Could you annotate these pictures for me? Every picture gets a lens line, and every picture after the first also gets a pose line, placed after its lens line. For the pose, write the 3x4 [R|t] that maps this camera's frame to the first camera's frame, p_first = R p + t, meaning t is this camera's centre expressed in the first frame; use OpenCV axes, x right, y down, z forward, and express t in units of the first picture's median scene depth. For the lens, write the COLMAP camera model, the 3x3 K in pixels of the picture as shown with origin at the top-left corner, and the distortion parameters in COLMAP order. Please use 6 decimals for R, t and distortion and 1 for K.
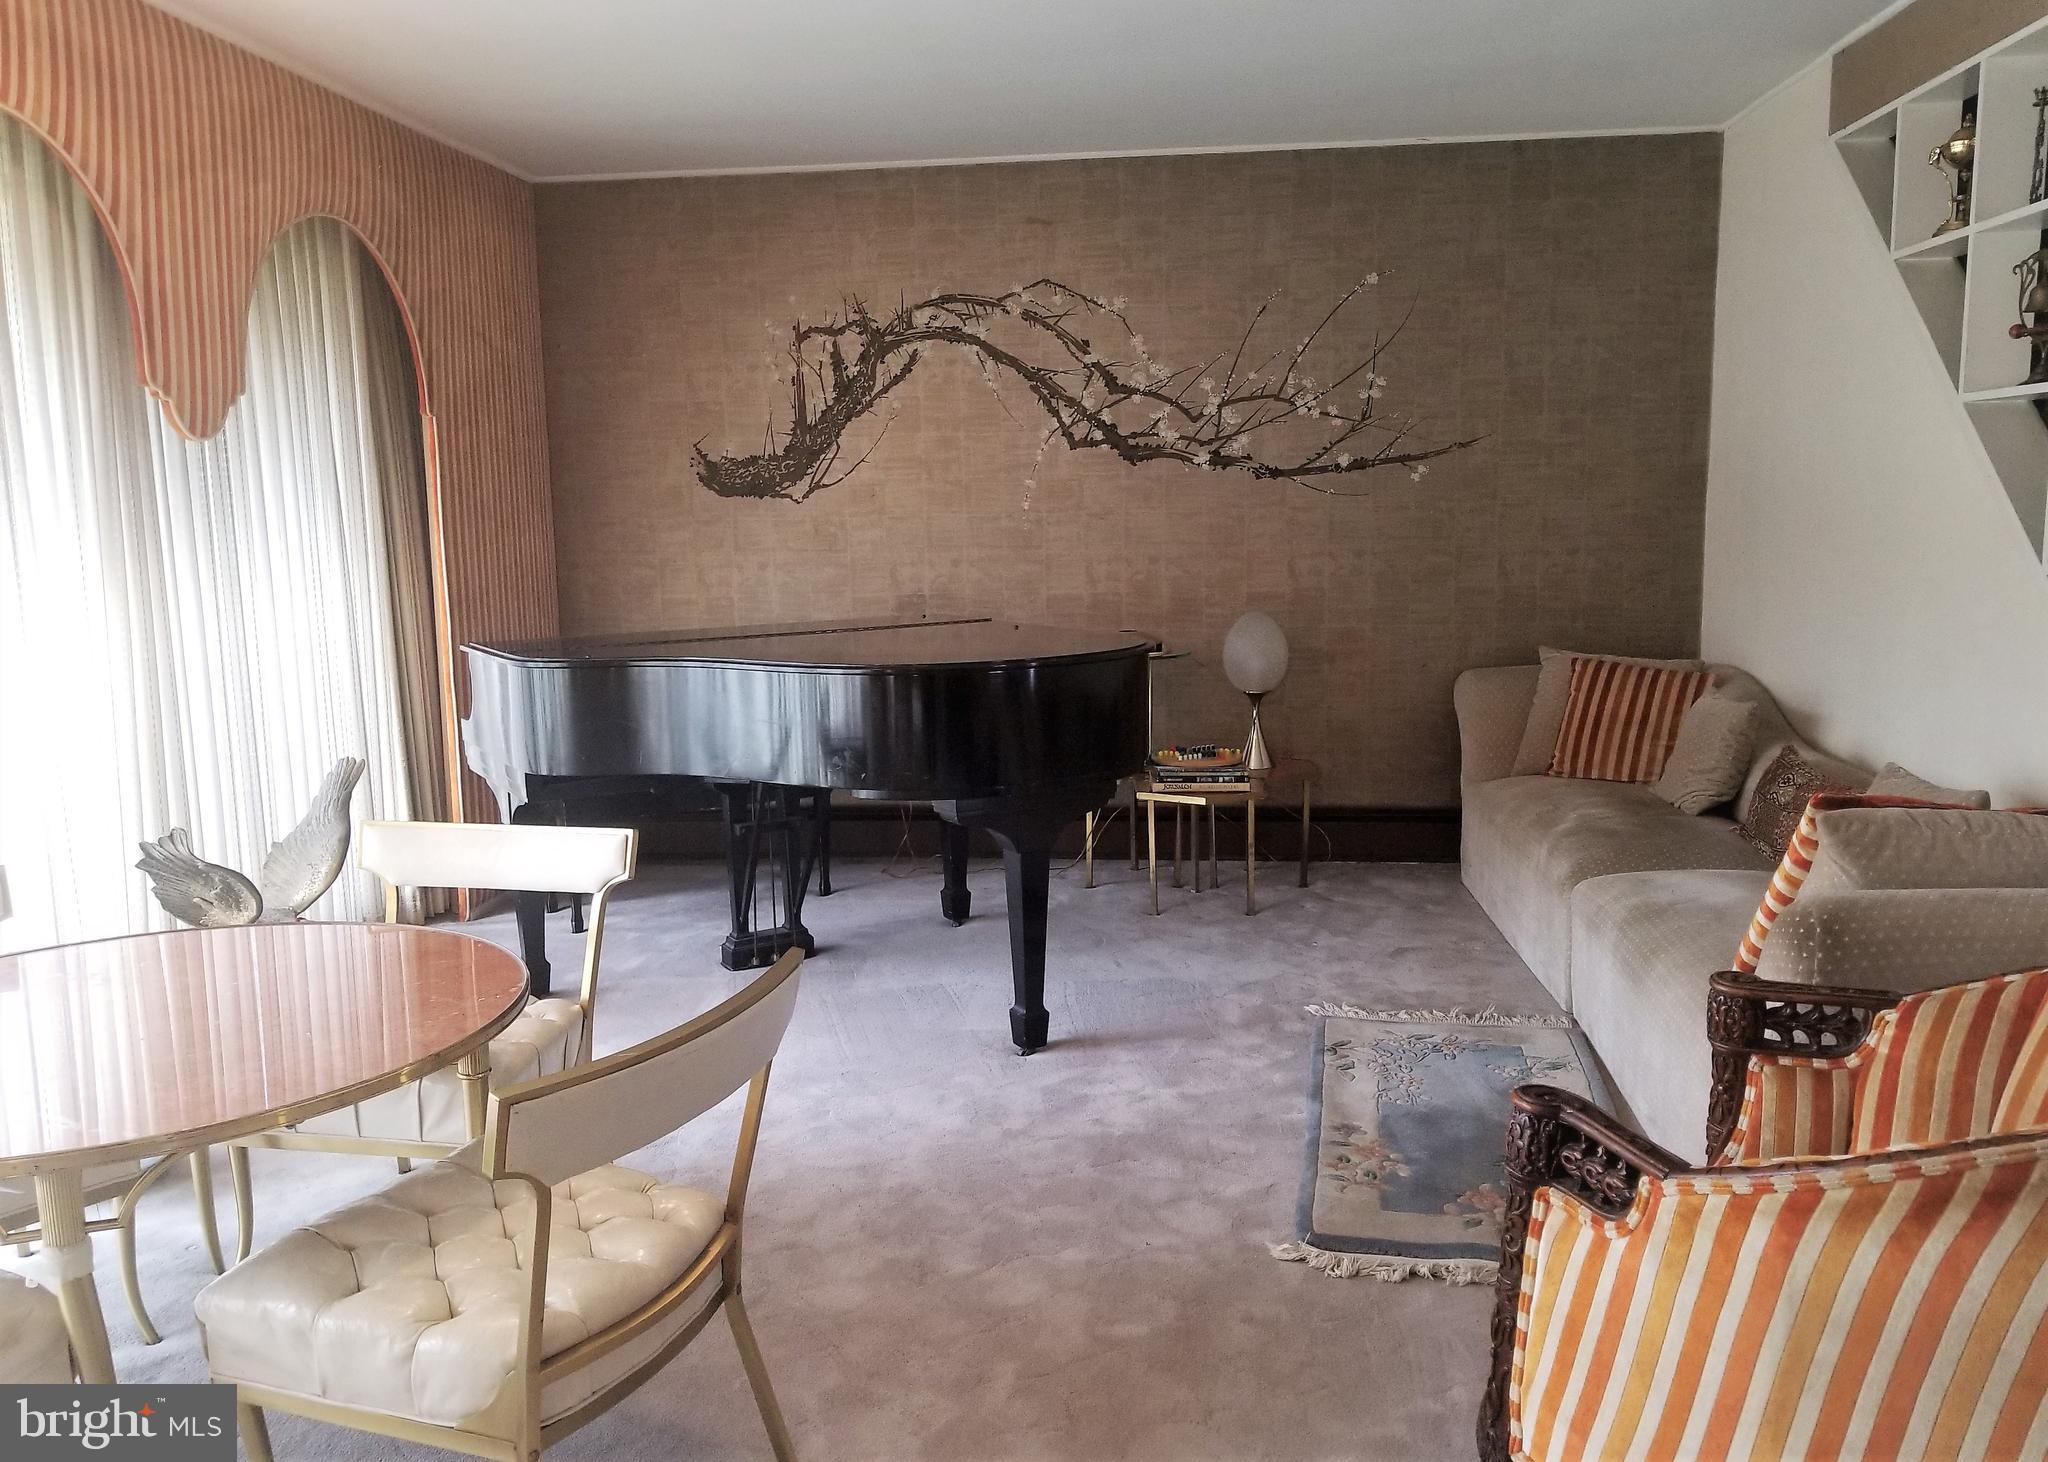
lens RADIAL K [[1705.0, 0, 1031.2], [0, 1705.0, 774.7], [0, 0, 1]] dist [0.054554, -0.113940]
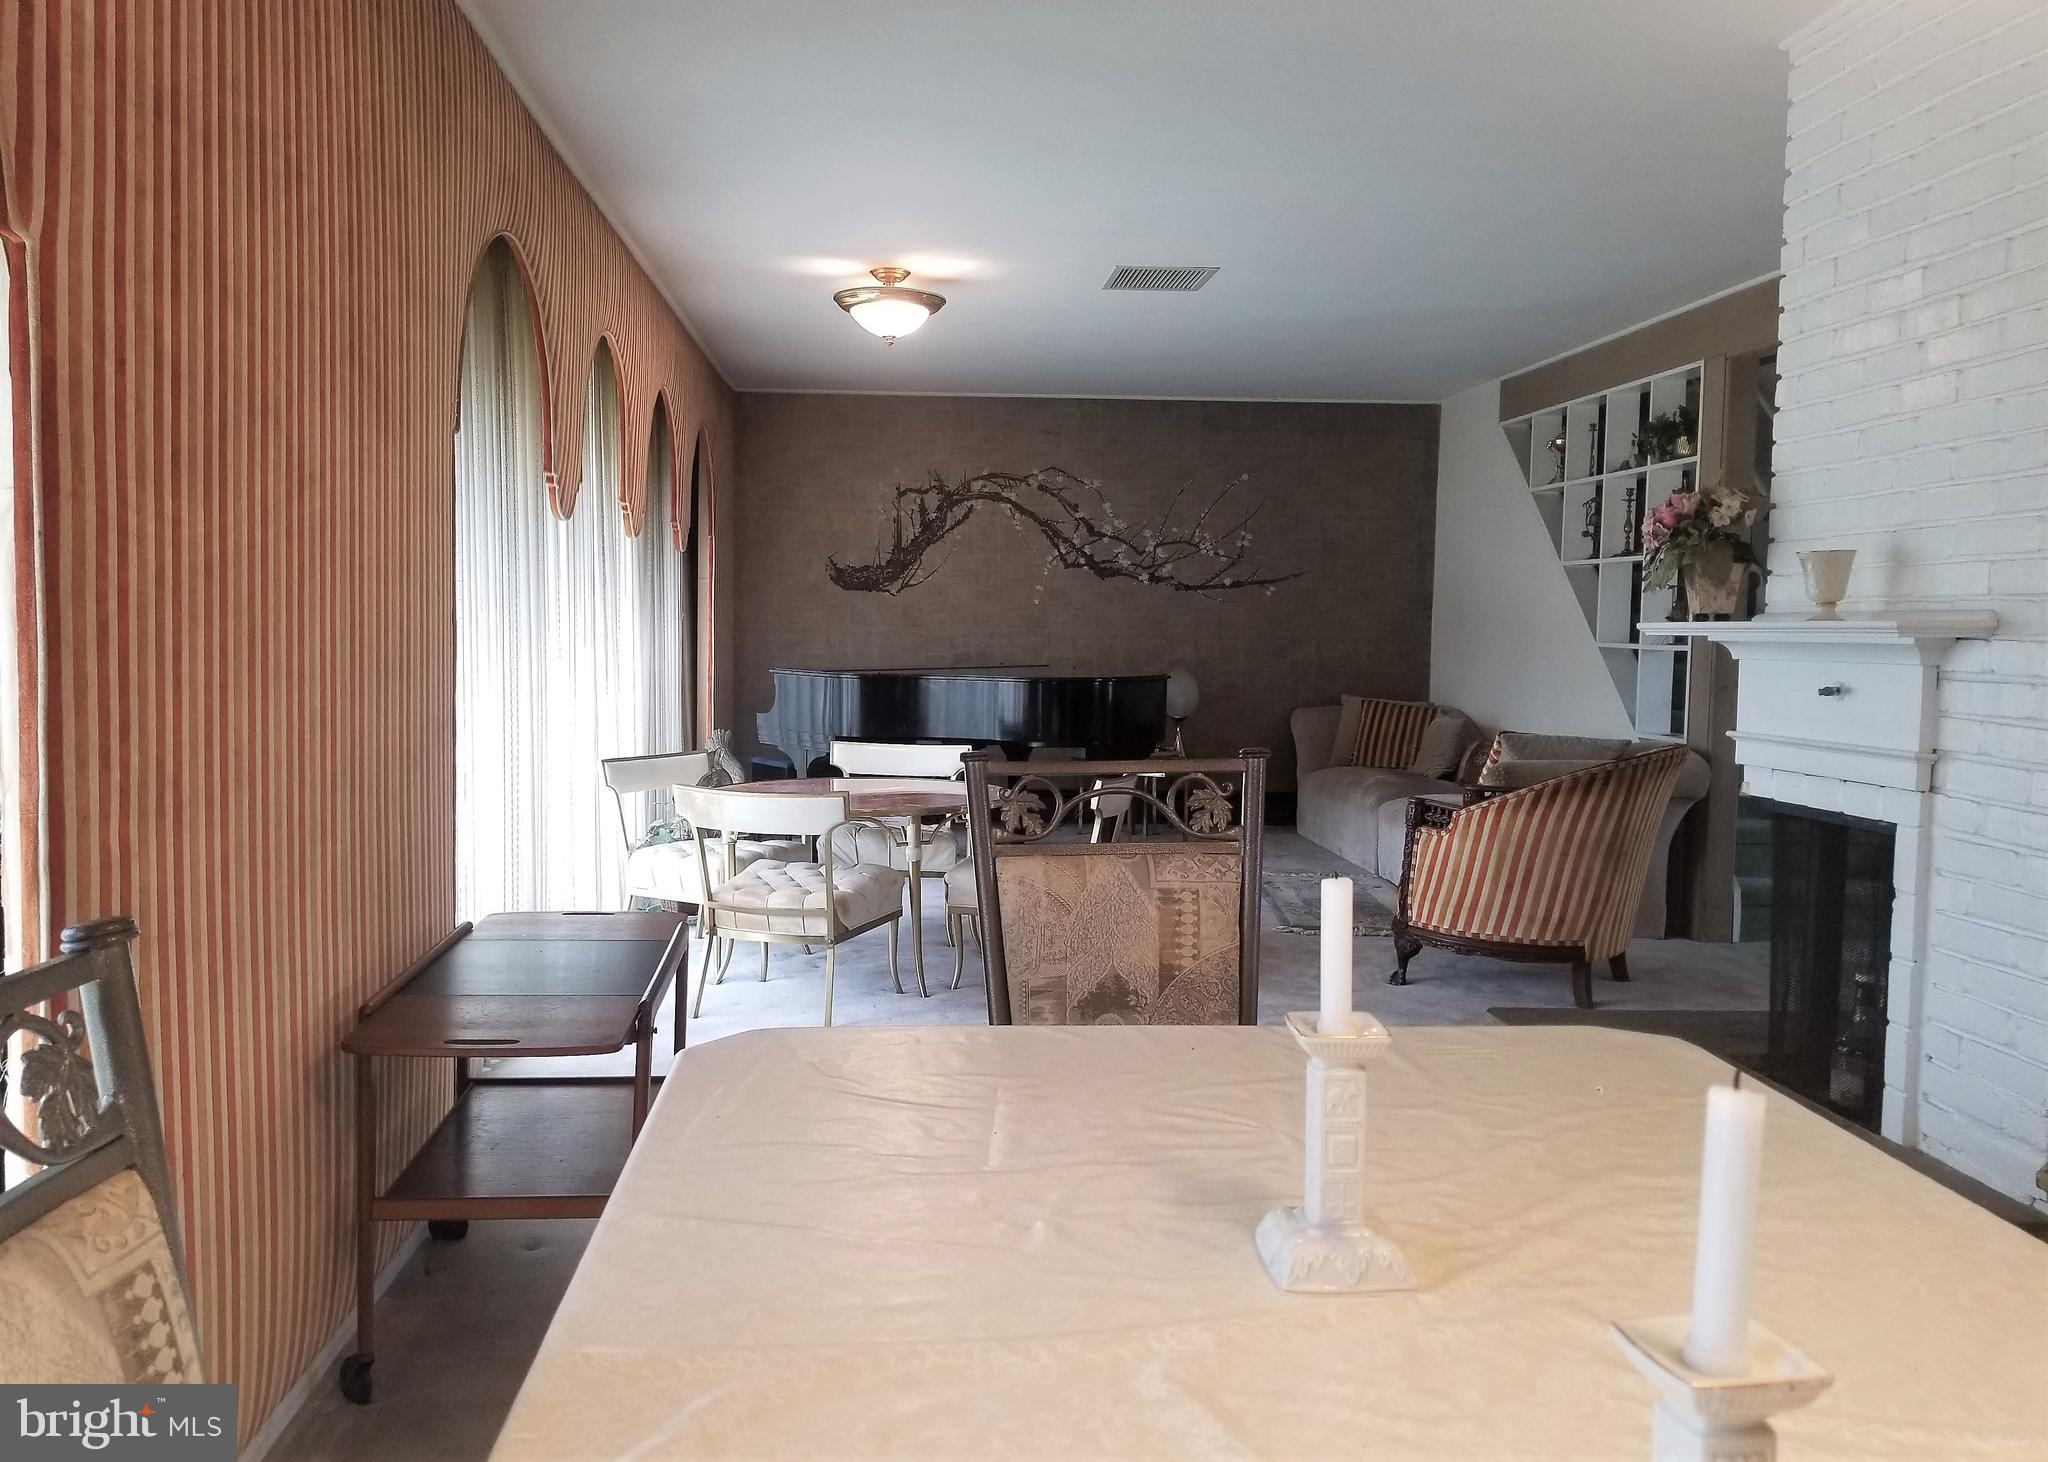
lens RADIAL K [[1705.0, 0, 1031.2], [0, 1705.0, 743.0], [0, 0, 1]] dist [0.054554, -0.113940]
pose [[0.985334, 0.020219, 0.169436, -0.284758], [-0.006351, 0.996613, -0.081991, 0.111444], [-0.170520, 0.079713, 0.982125, -0.592948]]
